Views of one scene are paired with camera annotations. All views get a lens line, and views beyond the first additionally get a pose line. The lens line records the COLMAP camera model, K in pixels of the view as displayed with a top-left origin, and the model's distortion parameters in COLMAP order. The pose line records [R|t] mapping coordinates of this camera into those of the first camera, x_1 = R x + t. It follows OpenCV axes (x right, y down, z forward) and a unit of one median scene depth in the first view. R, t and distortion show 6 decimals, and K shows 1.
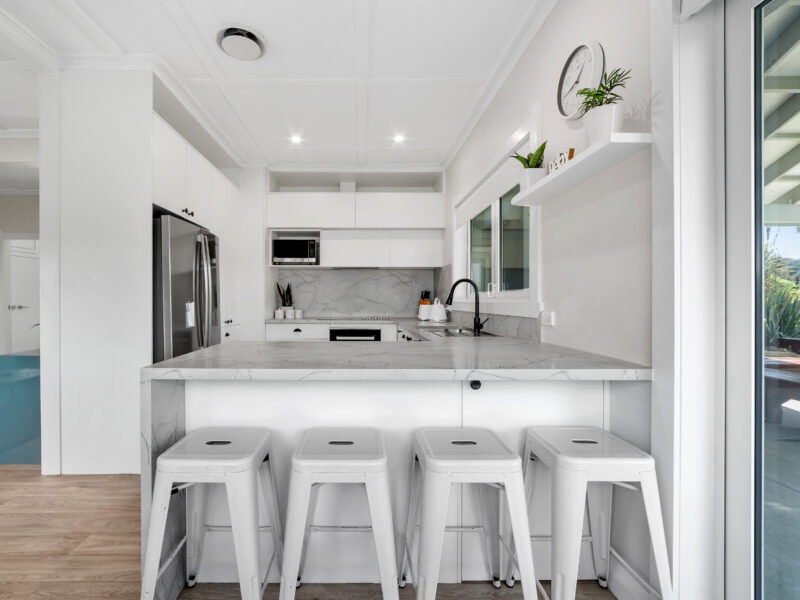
lens RADIAL K [[365.8, 0, 359.7], [0, 365.8, 298.3], [0, 0, 1]] dist [-0.001030, 0.000212]
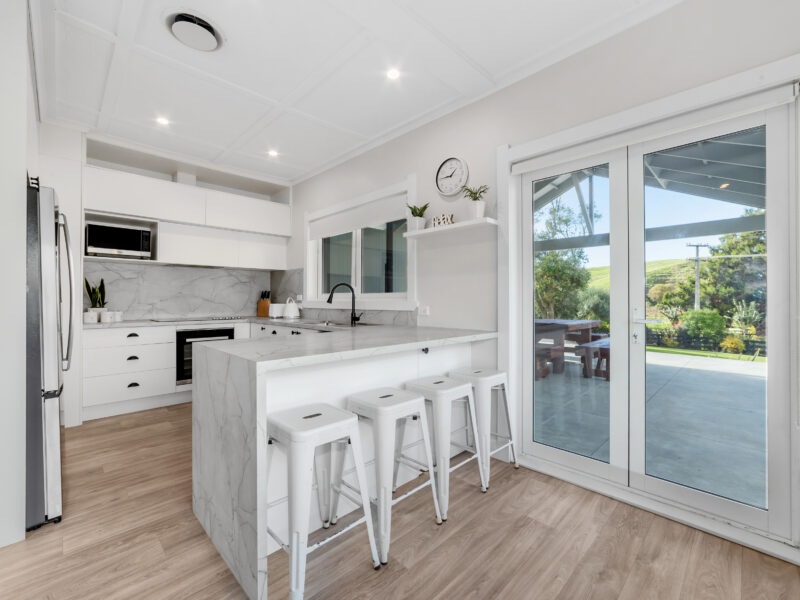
lens RADIAL K [[348.1, 0, 392.6], [0, 348.1, 297.8], [0, 0, 1]] dist [-0.000702, 0.000134]
pose [[0.717806, 0.002701, 0.696238, -0.300798], [-0.002327, 0.999996, -0.001480, 0.000175], [-0.696239, -0.000558, 0.717810, -0.006217]]
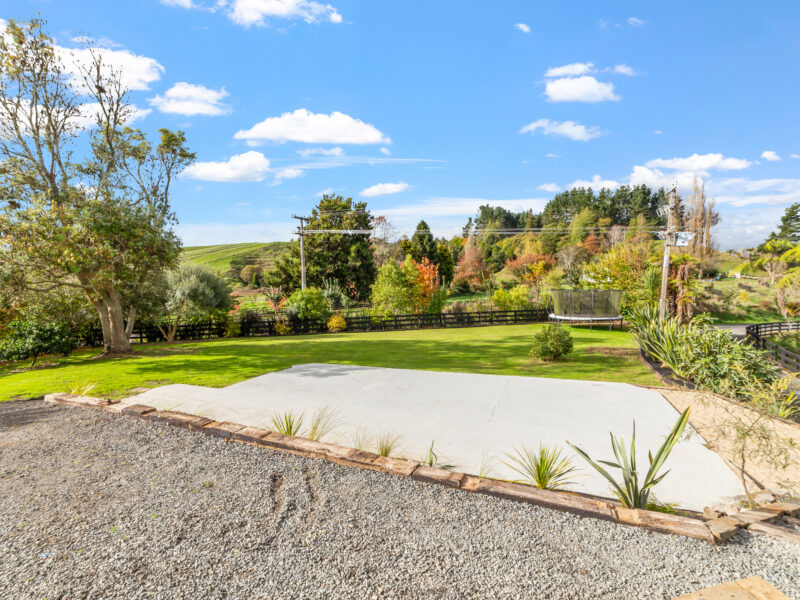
lens RADIAL K [[359.7, 0, 400.4], [0, 359.7, 290.2], [0, 0, 1]] dist [-0.000158, 0.000043]
pose [[-0.257988, -0.033799, 0.965557, 2.085848], [0.032108, 0.998536, 0.043533, 0.000077], [-0.965615, 0.042233, -0.256525, 0.721784]]
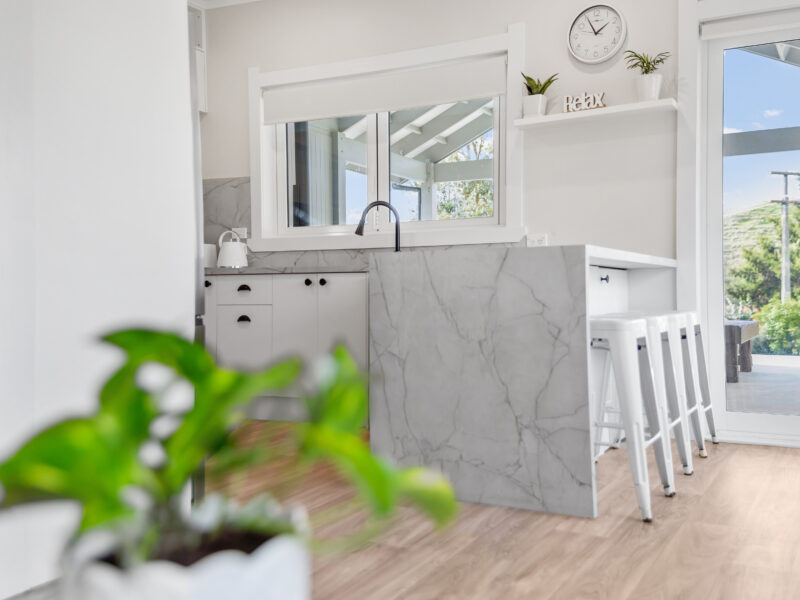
lens RADIAL K [[825.5, 0, 395.4], [0, 825.5, 276.6], [0, 0, 1]] dist [0.383286, -0.000071]
pose [[0.461139, 0.011719, 0.887250, -0.839146], [0.004143, 0.999873, -0.015360, 0.089568], [-0.887318, 0.010759, 0.461032, 0.113205]]
